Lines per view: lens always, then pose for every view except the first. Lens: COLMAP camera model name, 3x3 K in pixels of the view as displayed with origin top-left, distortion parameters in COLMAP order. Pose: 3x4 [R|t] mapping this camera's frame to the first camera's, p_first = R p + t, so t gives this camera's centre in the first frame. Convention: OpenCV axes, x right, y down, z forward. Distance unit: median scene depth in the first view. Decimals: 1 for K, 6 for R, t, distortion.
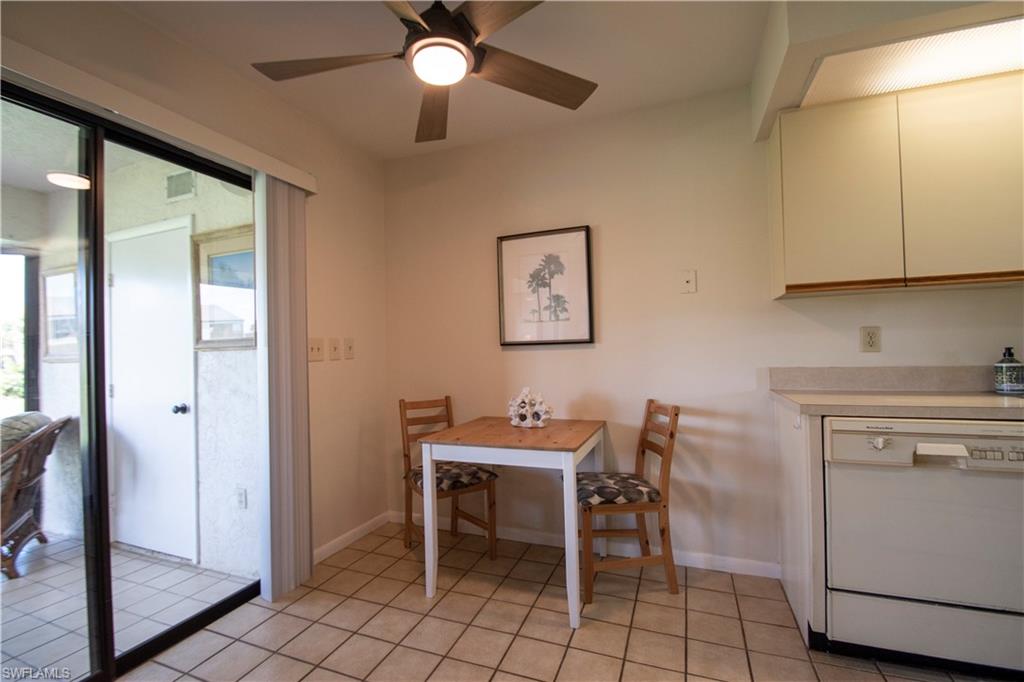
lens RADIAL K [[448.4, 0, 507.7], [0, 448.4, 343.3], [0, 0, 1]] dist [-0.001060, -0.000311]
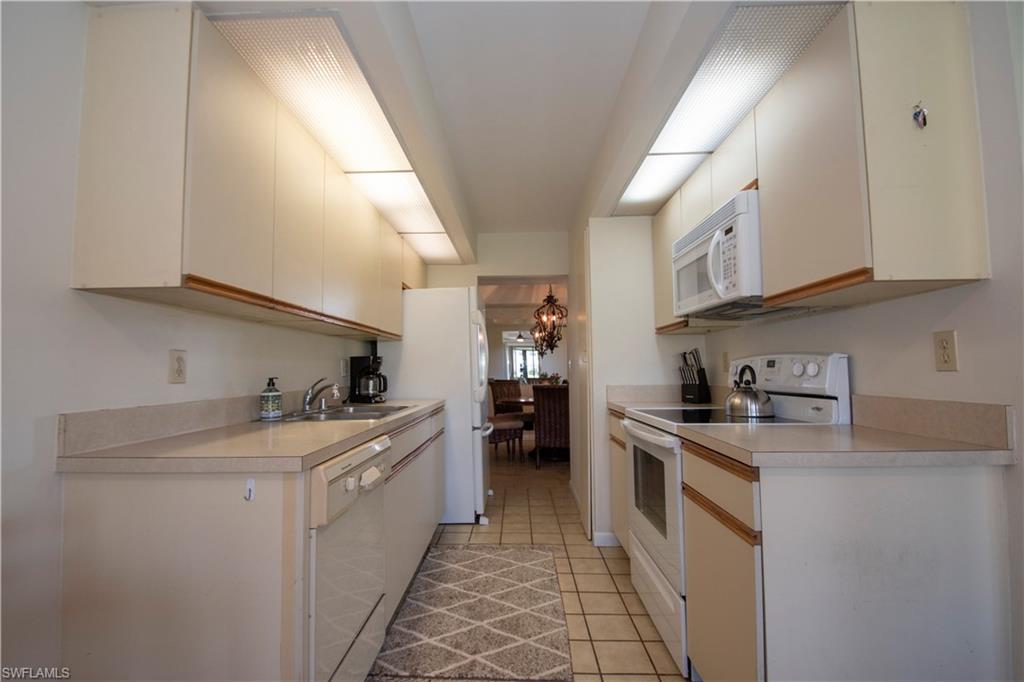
lens RADIAL K [[448.4, 0, 507.7], [0, 448.4, 343.3], [0, 0, 1]] dist [-0.001060, -0.000311]
pose [[-0.344398, 0.078223, 0.935559, -0.096616], [-0.002114, 0.996456, -0.084093, 0.016245], [-0.938822, -0.030939, -0.343012, 0.832214]]
